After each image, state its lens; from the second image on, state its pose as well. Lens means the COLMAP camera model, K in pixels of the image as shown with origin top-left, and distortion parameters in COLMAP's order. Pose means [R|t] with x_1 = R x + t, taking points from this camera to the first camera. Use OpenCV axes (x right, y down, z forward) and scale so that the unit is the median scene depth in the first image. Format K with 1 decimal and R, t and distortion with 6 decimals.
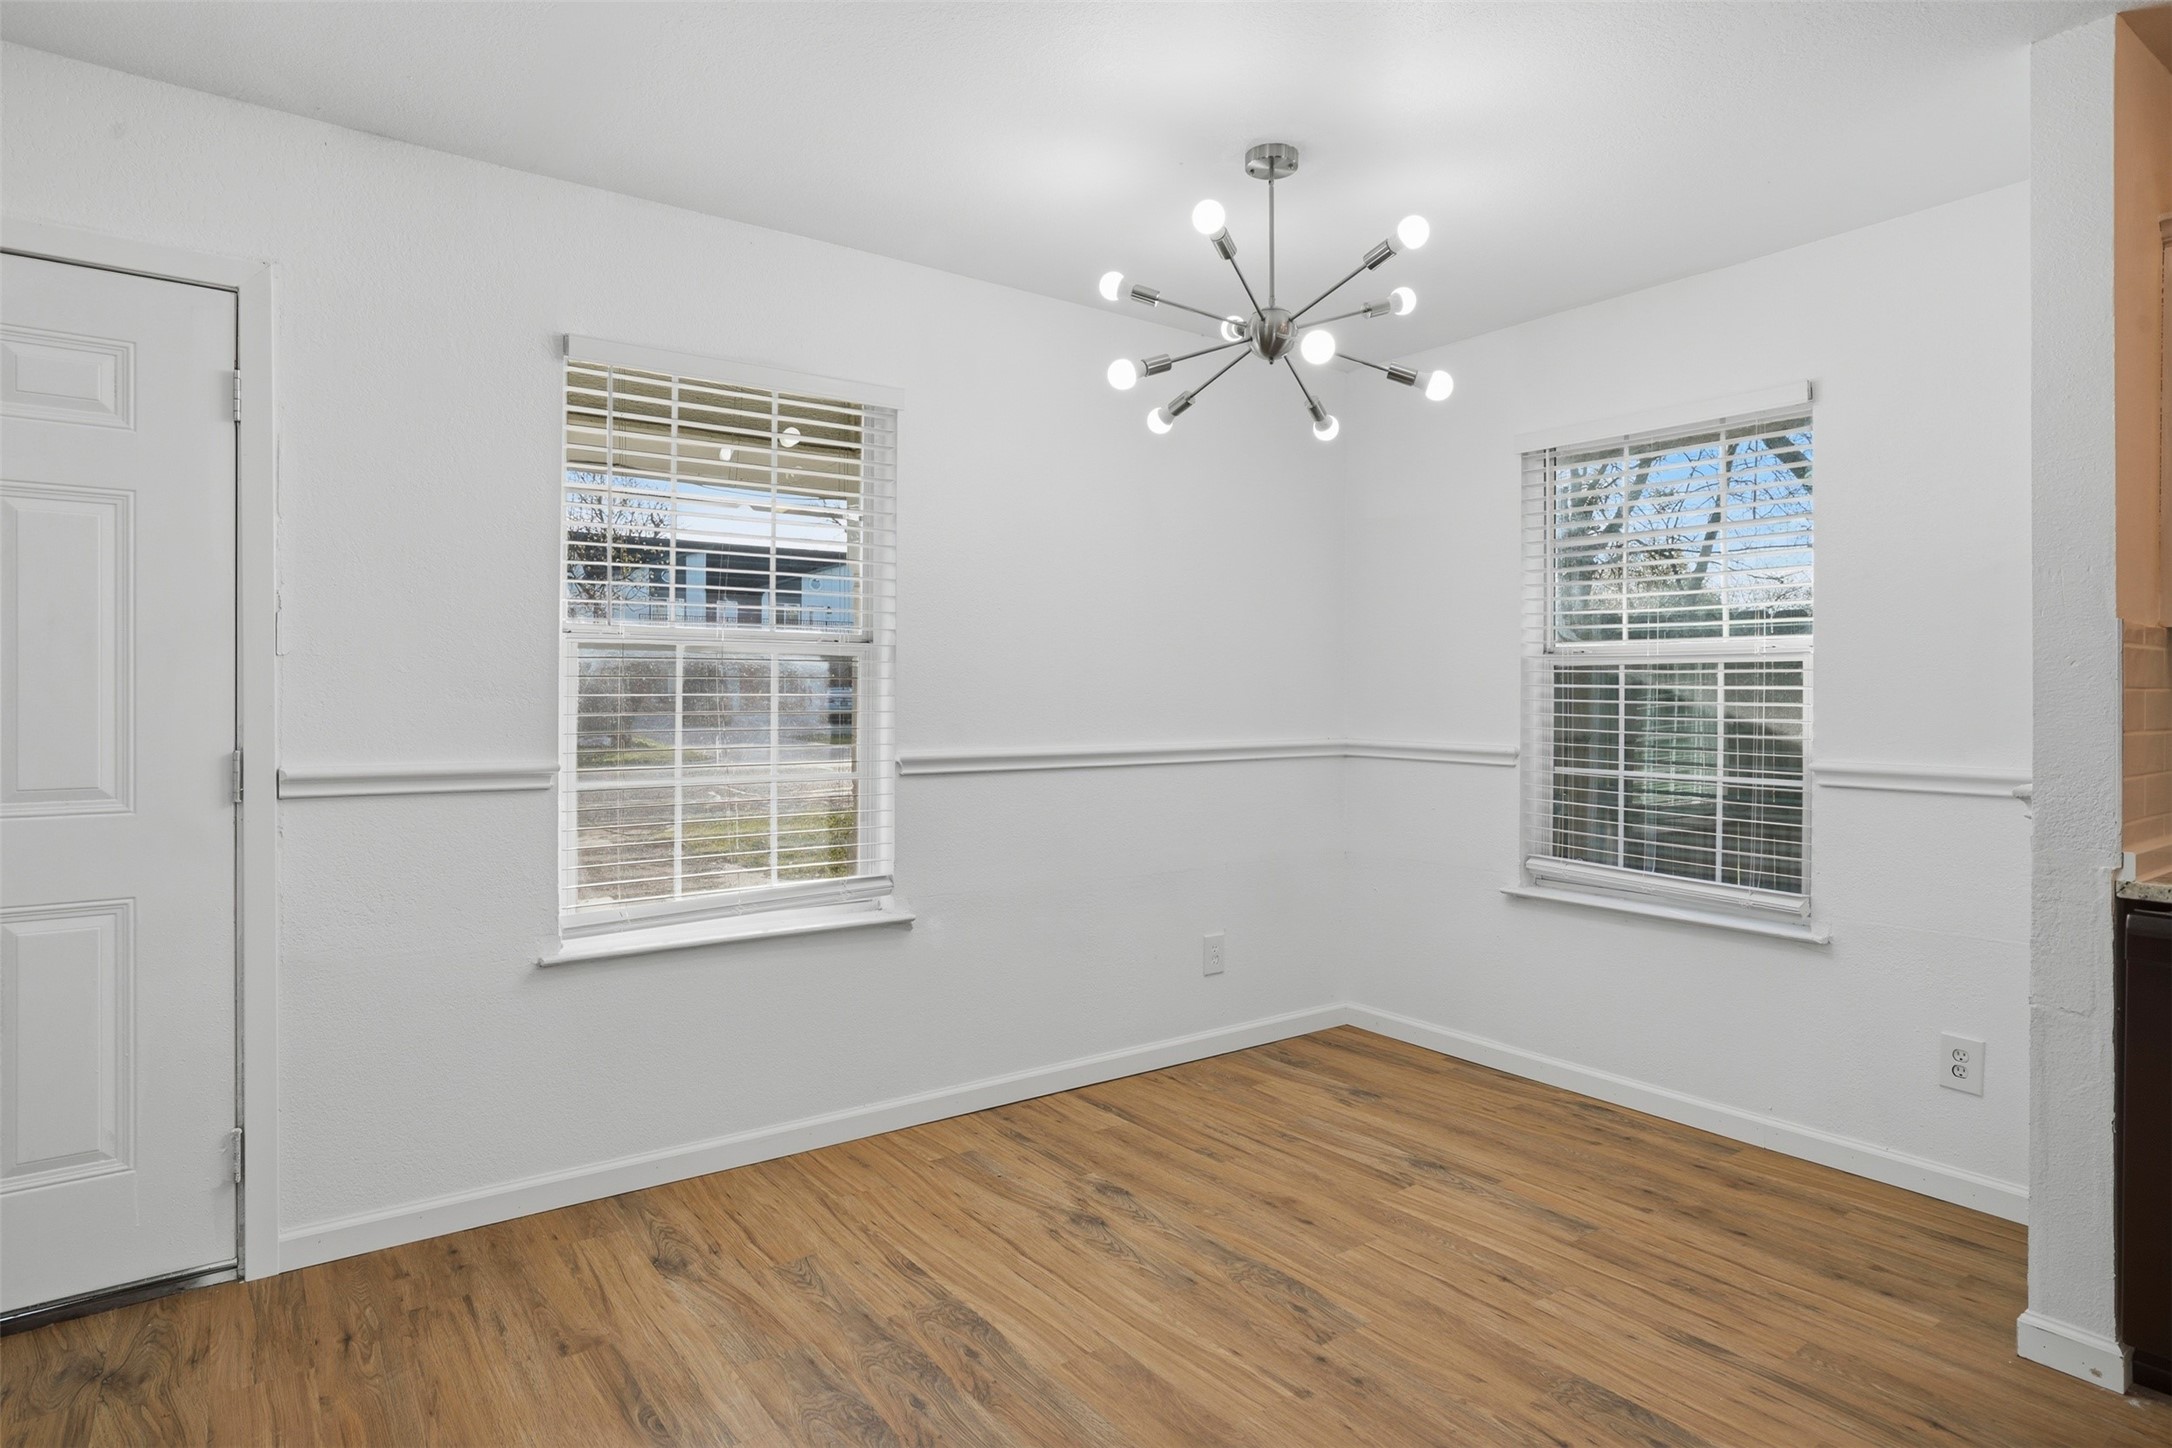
lens RADIAL K [[1188.5, 0, 1098.9], [0, 1188.5, 699.0], [0, 0, 1]] dist [-0.036819, 0.024427]
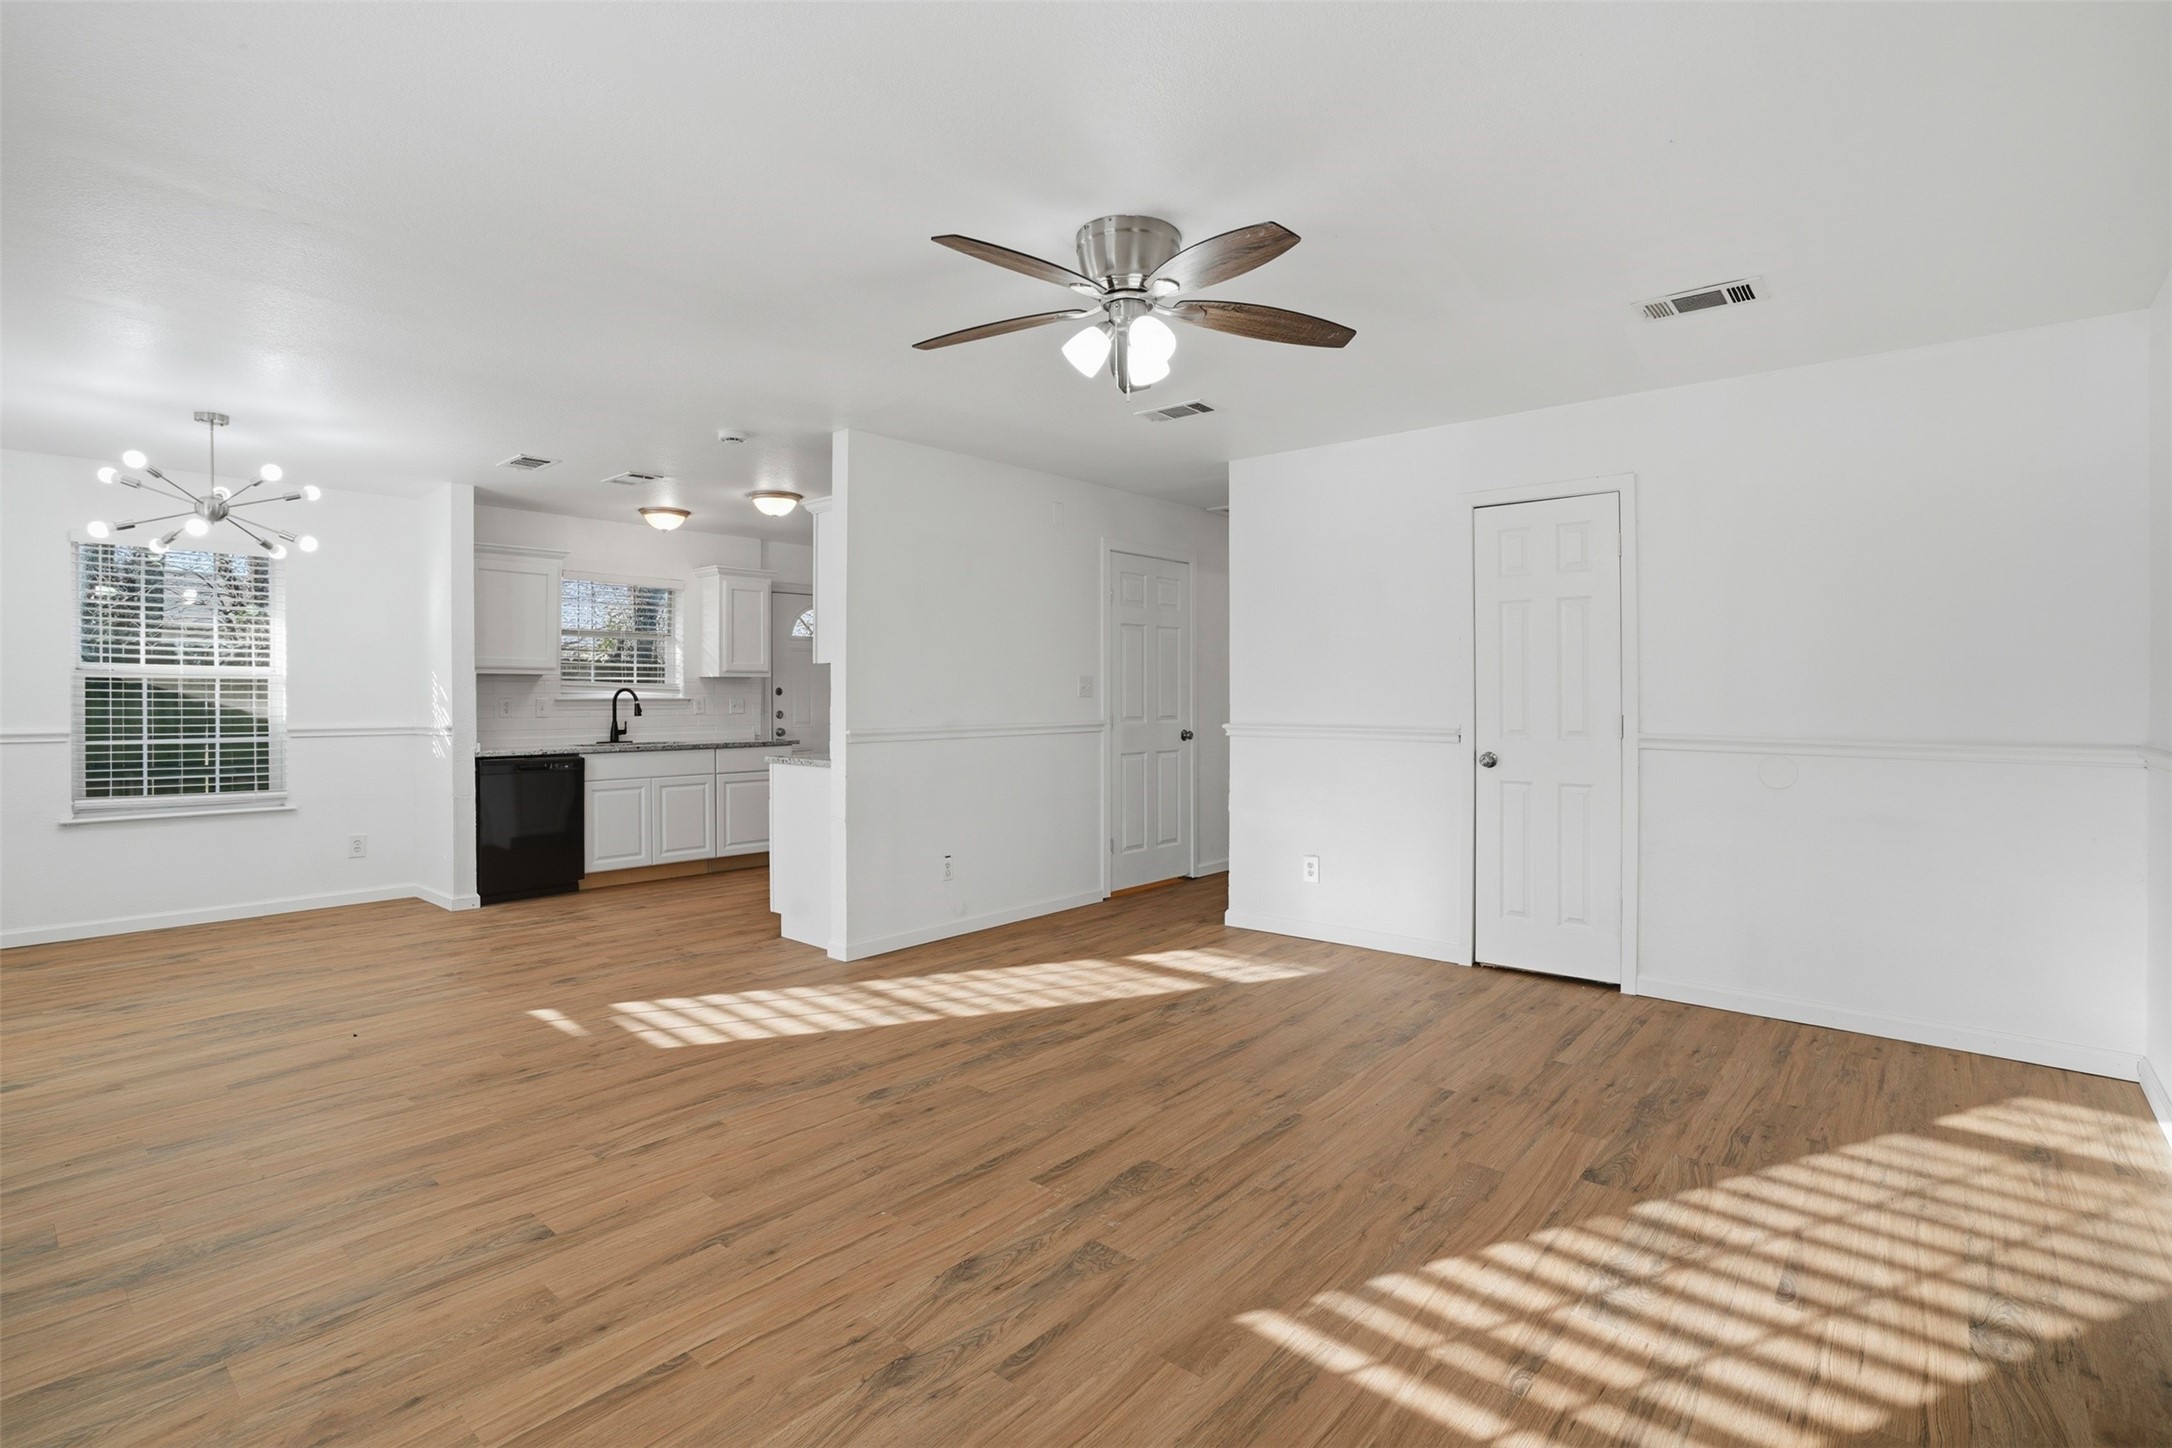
lens RADIAL K [[1026.2, 0, 1087.0], [0, 1026.2, 703.0], [0, 0, 1]] dist [-0.050093, 0.015961]
pose [[-0.224418, -0.004947, 0.974480, -1.814610], [0.007693, 0.999947, 0.006848, 0.011204], [-0.974463, 0.009033, -0.224368, -0.030208]]
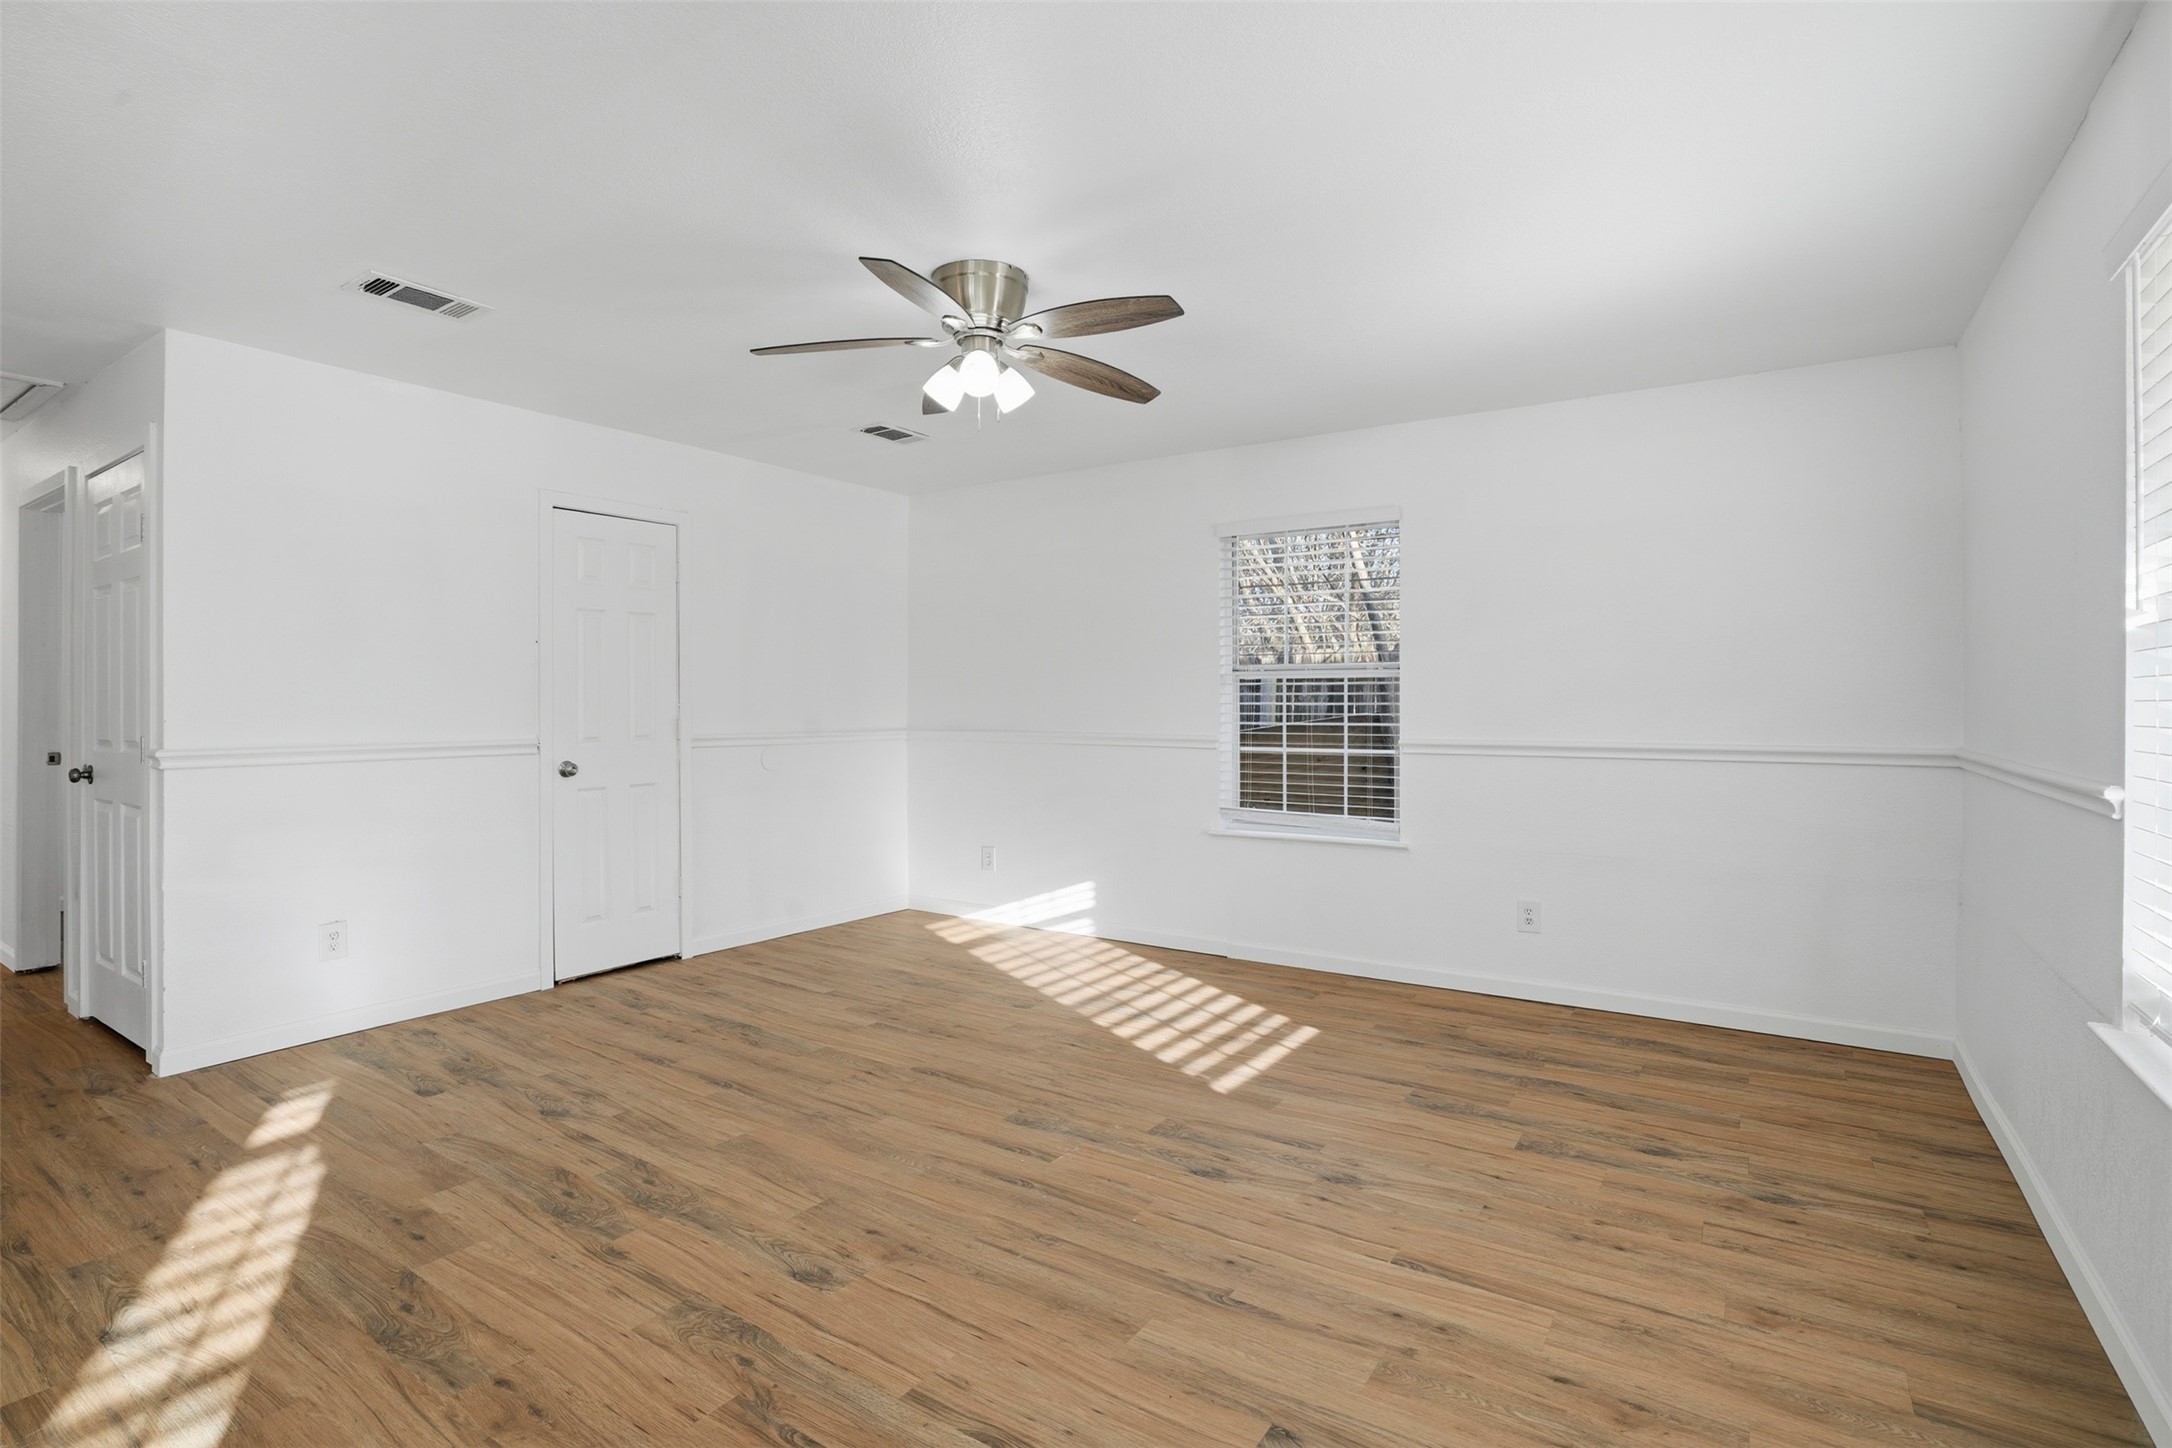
lens RADIAL K [[1026.2, 0, 1087.0], [0, 1026.2, 703.0], [0, 0, 1]] dist [-0.050093, 0.015961]
pose [[-0.941768, -0.000506, -0.336263, -0.513894], [-0.003379, 0.999963, 0.007960, -0.005109], [0.336246, 0.008633, -0.941735, 0.814973]]
